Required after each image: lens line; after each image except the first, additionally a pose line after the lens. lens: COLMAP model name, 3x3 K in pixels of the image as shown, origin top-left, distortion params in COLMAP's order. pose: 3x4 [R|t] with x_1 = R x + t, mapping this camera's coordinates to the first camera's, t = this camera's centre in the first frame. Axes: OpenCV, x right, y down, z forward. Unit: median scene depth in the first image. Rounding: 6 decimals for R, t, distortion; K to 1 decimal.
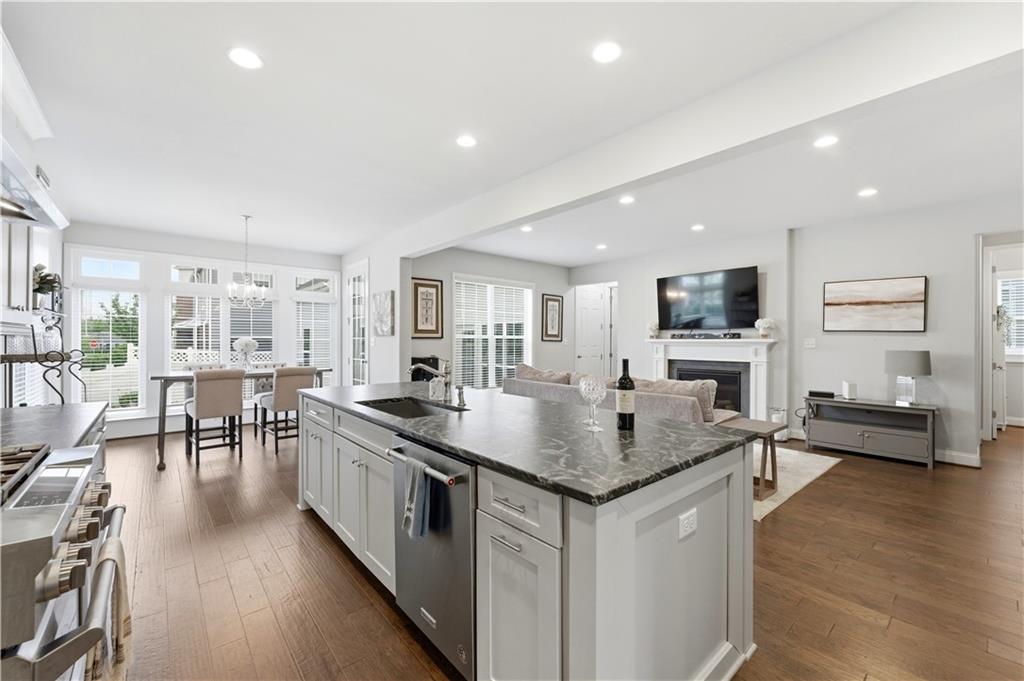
lens RADIAL K [[416.4, 0, 512.3], [0, 416.4, 340.3], [0, 0, 1]] dist [-0.002833, 0.001523]
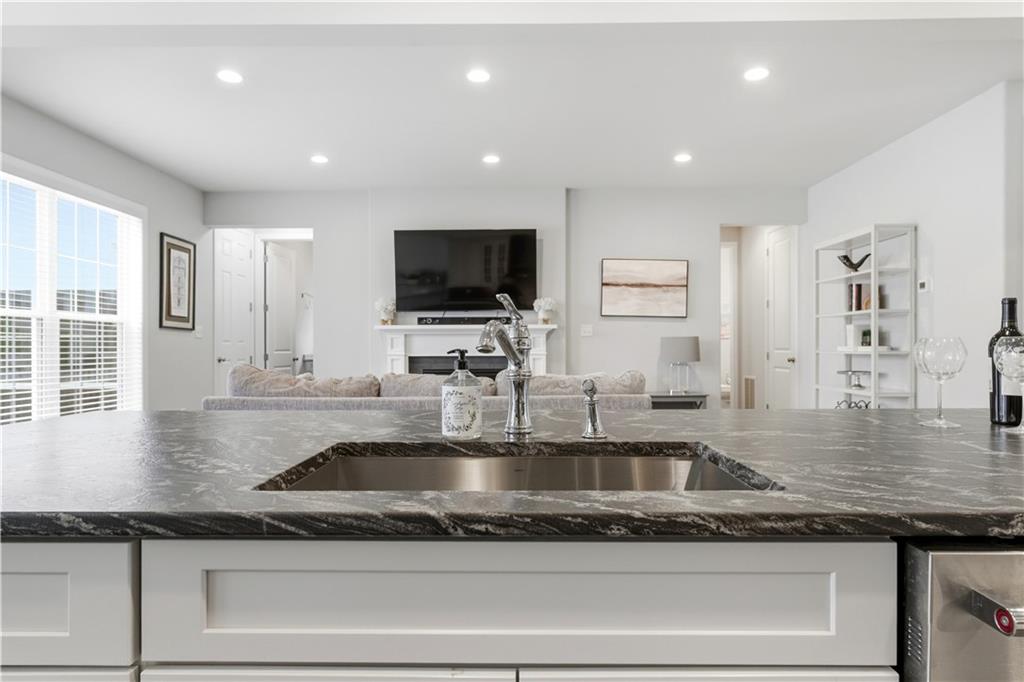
lens RADIAL K [[578.9, 0, 514.1], [0, 578.9, 347.5], [0, 0, 1]] dist [0.007381, 0.000840]
pose [[0.661985, -0.004495, 0.749503, -0.233884], [0.004844, 0.999987, 0.001718, 0.036196], [-0.749501, 0.002493, 0.661999, 0.325699]]
